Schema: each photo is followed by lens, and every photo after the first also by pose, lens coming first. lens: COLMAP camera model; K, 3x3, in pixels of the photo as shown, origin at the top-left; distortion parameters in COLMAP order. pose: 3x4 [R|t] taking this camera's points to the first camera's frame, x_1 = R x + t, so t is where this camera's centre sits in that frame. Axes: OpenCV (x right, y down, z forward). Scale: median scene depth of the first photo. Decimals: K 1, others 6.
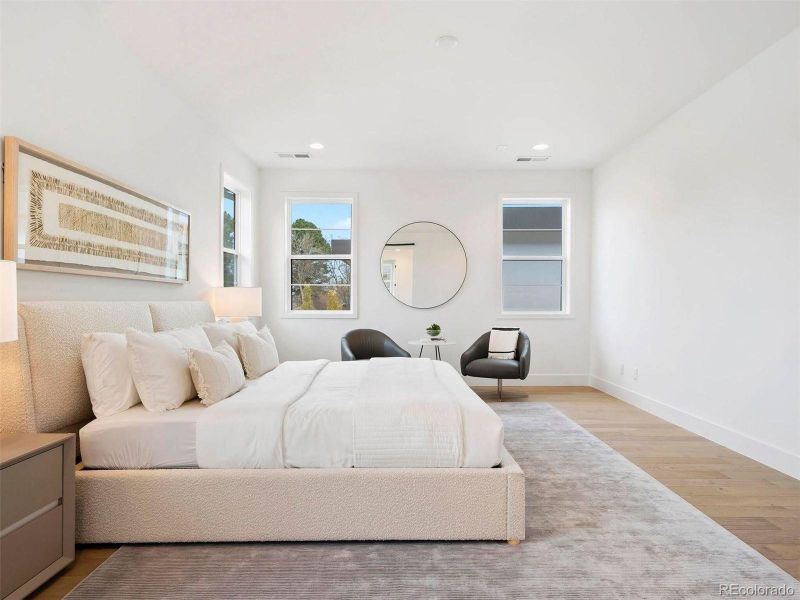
lens RADIAL K [[461.0, 0, 400.8], [0, 461.0, 293.9], [0, 0, 1]] dist [0.016222, -0.000364]
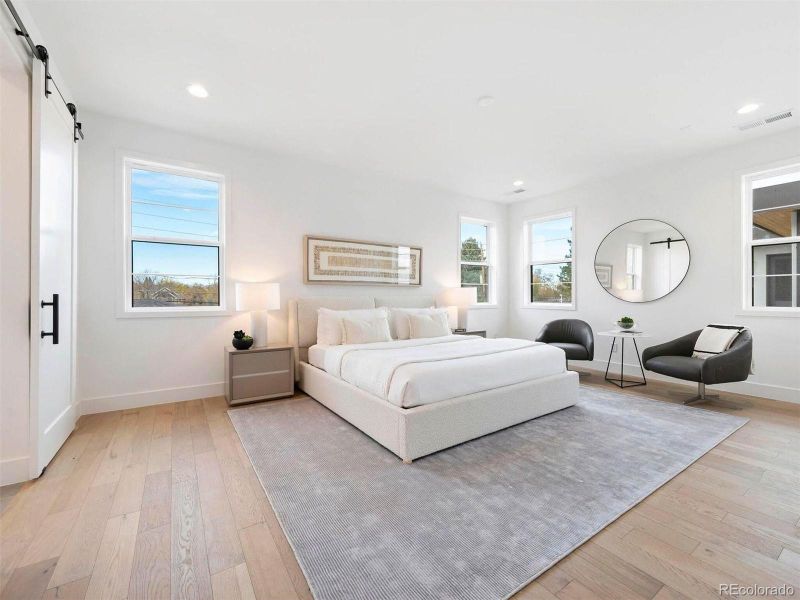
lens RADIAL K [[330.2, 0, 400.7], [0, 330.2, 287.8], [0, 0, 1]] dist [0.000310, -0.000129]
pose [[0.571000, -0.023081, -0.820625, 0.560988], [0.015751, 0.999729, -0.017159, 0.003991], [0.820799, -0.003128, 0.571209, 0.202939]]
